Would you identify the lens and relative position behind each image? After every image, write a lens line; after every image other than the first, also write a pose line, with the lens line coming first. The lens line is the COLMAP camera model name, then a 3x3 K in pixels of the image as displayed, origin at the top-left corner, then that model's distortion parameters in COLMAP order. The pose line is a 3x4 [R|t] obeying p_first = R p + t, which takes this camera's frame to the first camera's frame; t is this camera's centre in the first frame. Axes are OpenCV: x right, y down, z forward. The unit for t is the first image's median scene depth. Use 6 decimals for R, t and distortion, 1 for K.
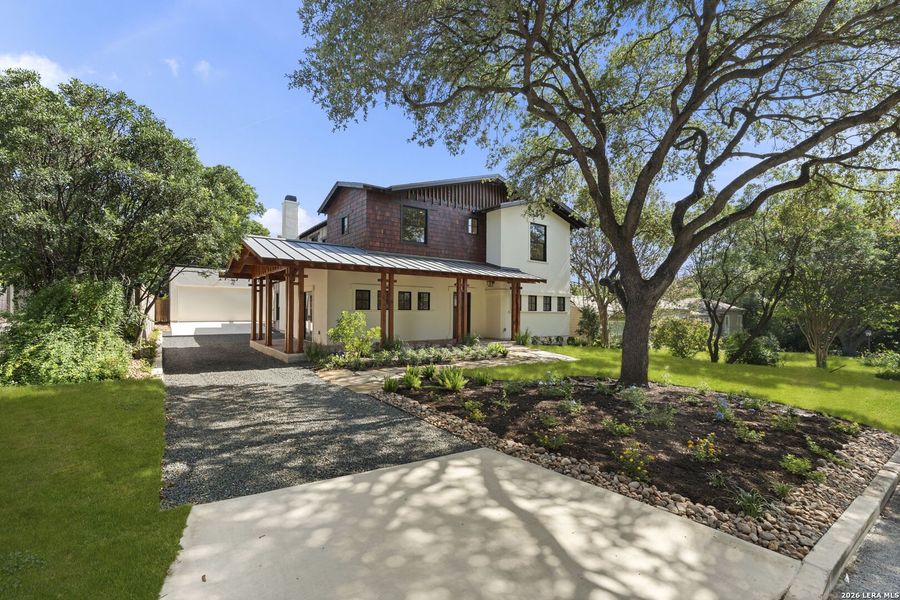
lens RADIAL K [[394.9, 0, 449.0], [0, 394.9, 304.5], [0, 0, 1]] dist [-0.001202, 0.000308]
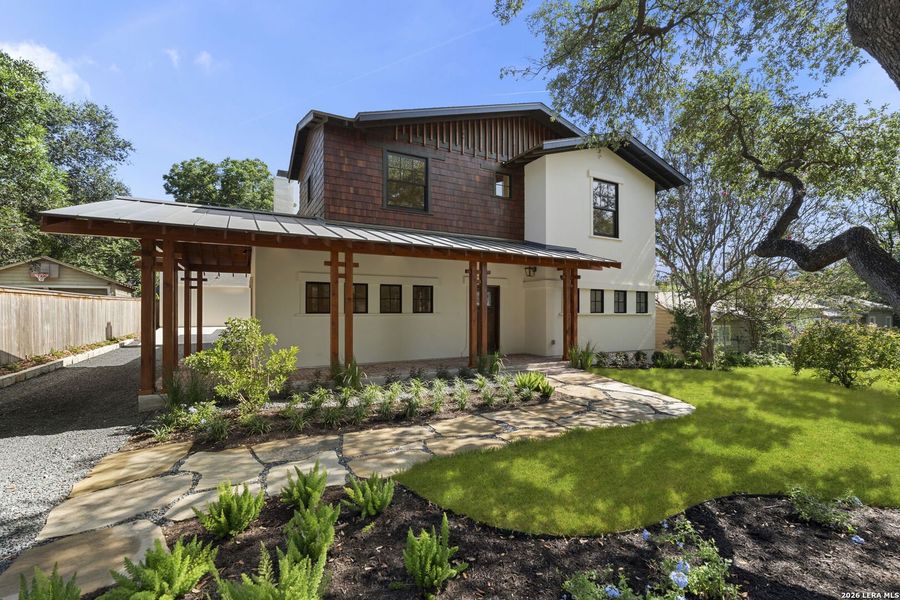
lens RADIAL K [[394.9, 0, 449.0], [0, 394.9, 304.5], [0, 0, 1]] dist [-0.001202, 0.000308]
pose [[0.989299, -0.006322, -0.145767, 0.066815], [0.006273, 0.999980, -0.000794, 0.001152], [0.145769, -0.000129, 0.989319, 0.332431]]
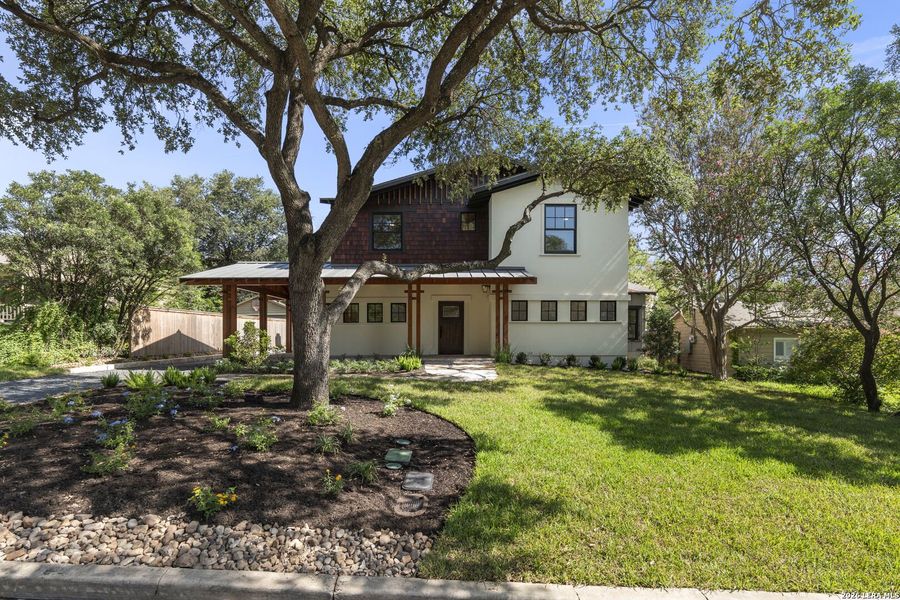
lens RADIAL K [[394.9, 0, 449.0], [0, 394.9, 304.5], [0, 0, 1]] dist [-0.001202, 0.000308]
pose [[0.785608, -0.031904, -0.617902, 0.554812], [0.009256, 0.999164, -0.039821, 0.013443], [0.618655, 0.025564, 0.785246, 0.312592]]
